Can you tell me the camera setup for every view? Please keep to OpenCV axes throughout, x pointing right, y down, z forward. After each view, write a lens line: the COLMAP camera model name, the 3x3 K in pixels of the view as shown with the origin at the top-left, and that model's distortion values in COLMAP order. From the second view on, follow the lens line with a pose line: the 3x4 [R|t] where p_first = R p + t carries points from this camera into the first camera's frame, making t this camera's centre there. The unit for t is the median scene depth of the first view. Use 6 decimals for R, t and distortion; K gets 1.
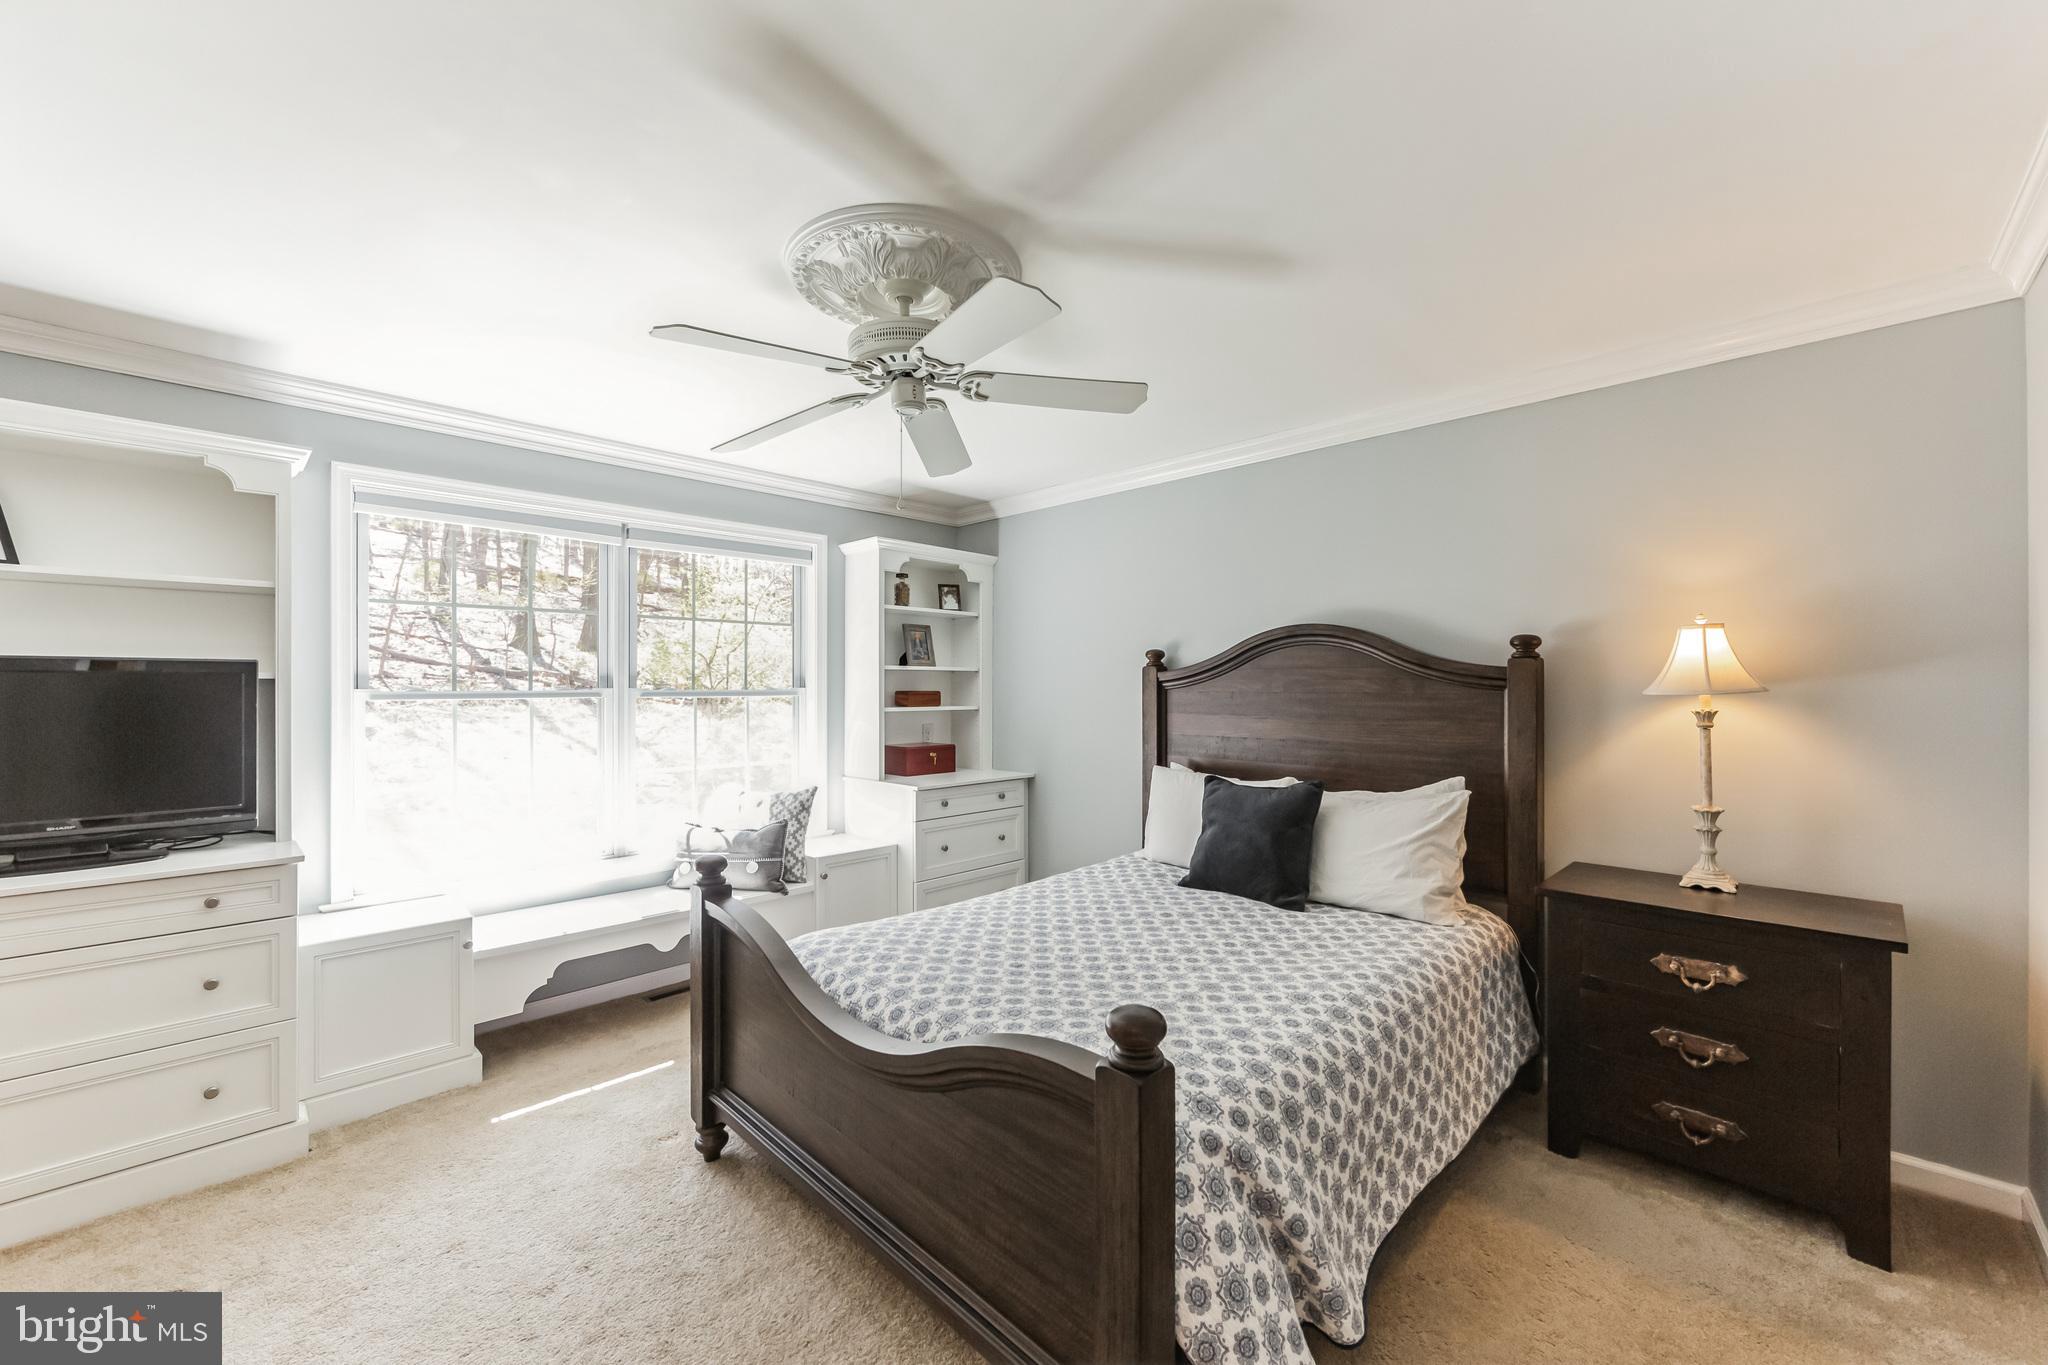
lens RADIAL K [[849.0, 0, 1024.0], [0, 849.0, 682.5], [0, 0, 1]] dist [0.013531, -0.000048]
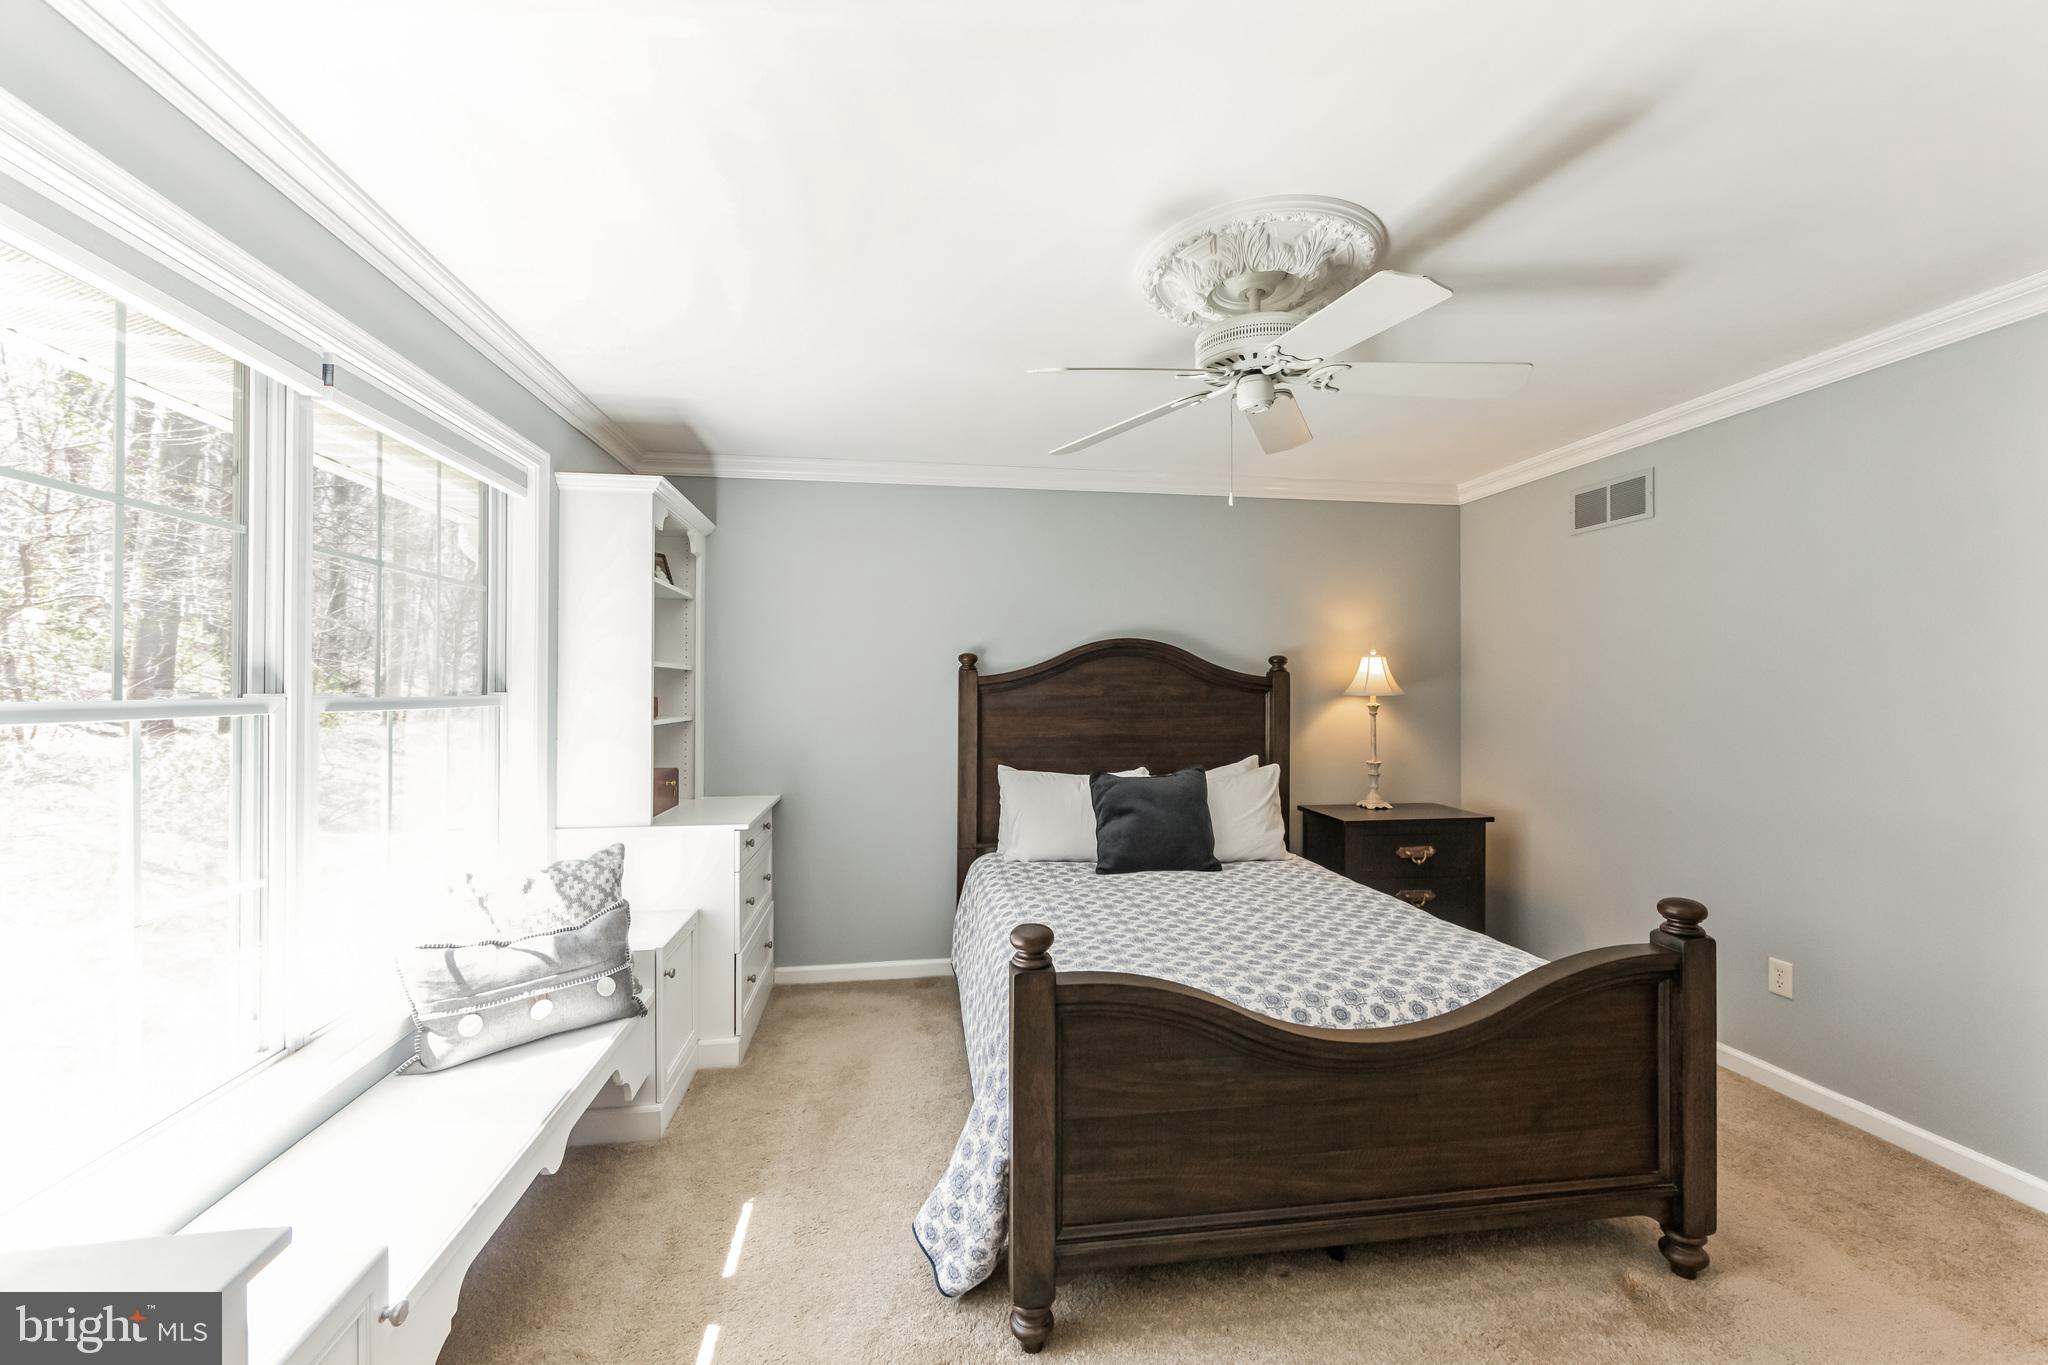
lens RADIAL K [[826.8, 0, 1024.3], [0, 826.8, 690.2], [0, 0, 1]] dist [-0.000911, 0.000064]
pose [[0.570747, 0.000211, 0.821126, -0.807363], [-0.005160, 0.999981, 0.003329, 0.001070], [-0.821110, -0.006137, 0.570737, 0.527547]]
